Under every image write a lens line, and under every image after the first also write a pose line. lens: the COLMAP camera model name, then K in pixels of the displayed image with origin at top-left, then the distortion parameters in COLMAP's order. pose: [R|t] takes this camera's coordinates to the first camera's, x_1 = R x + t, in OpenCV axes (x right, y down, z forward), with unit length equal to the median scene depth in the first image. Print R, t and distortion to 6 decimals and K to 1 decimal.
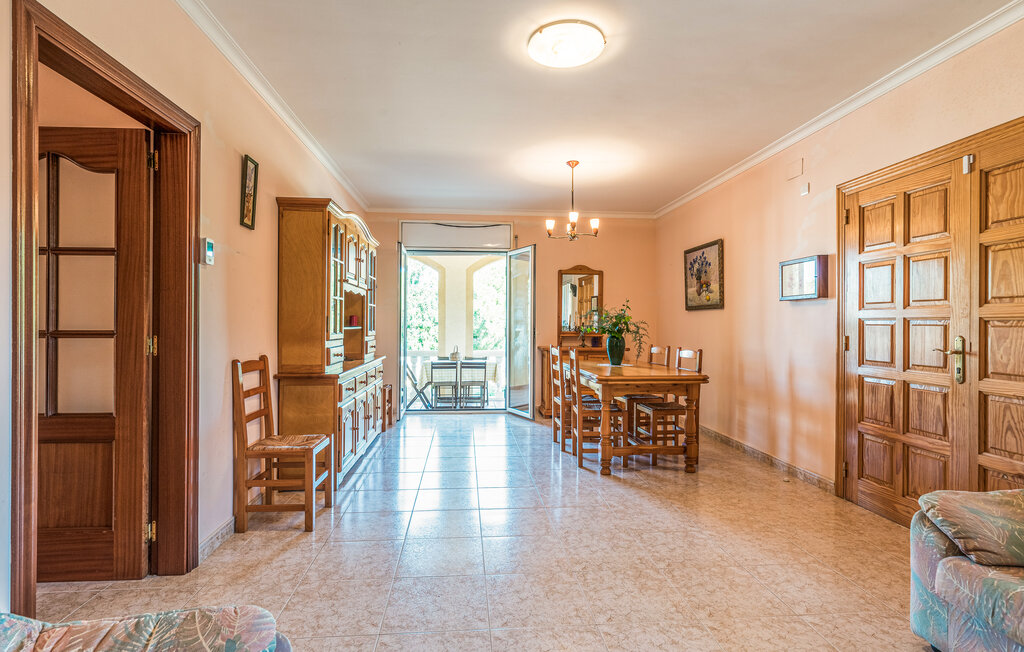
lens RADIAL K [[499.6, 0, 507.0], [0, 499.6, 324.0], [0, 0, 1]] dist [-0.002430, -0.000286]
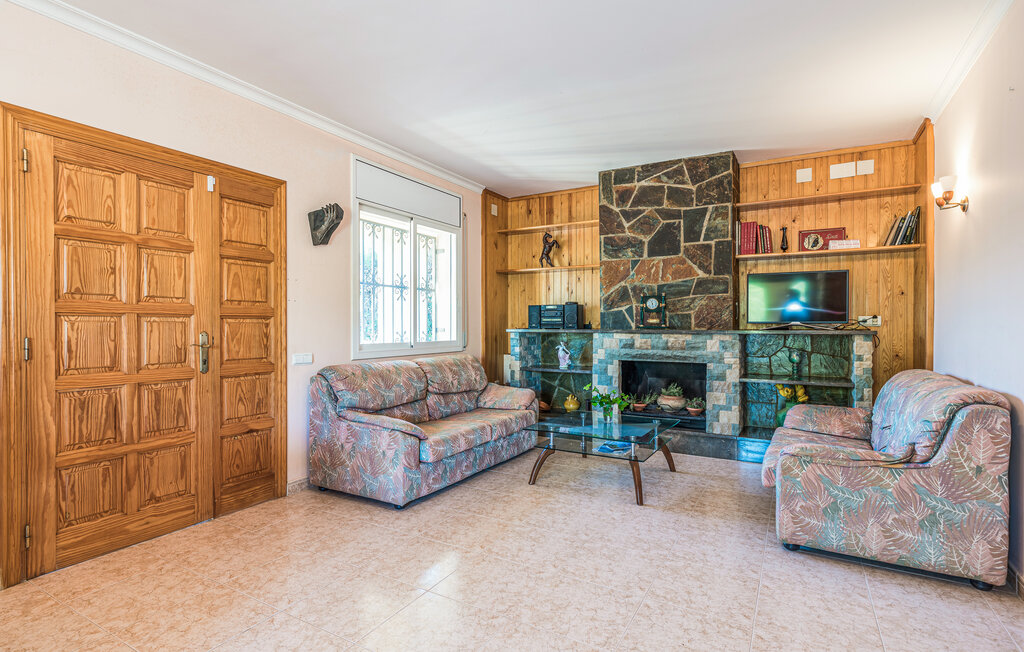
lens RADIAL K [[499.6, 0, 507.0], [0, 499.6, 324.0], [0, 0, 1]] dist [-0.002430, -0.000286]
pose [[-0.817815, -0.005743, 0.575452, -0.306084], [-0.003994, 0.999983, 0.004303, -0.000336], [-0.575467, 0.001220, -0.817824, 1.517342]]
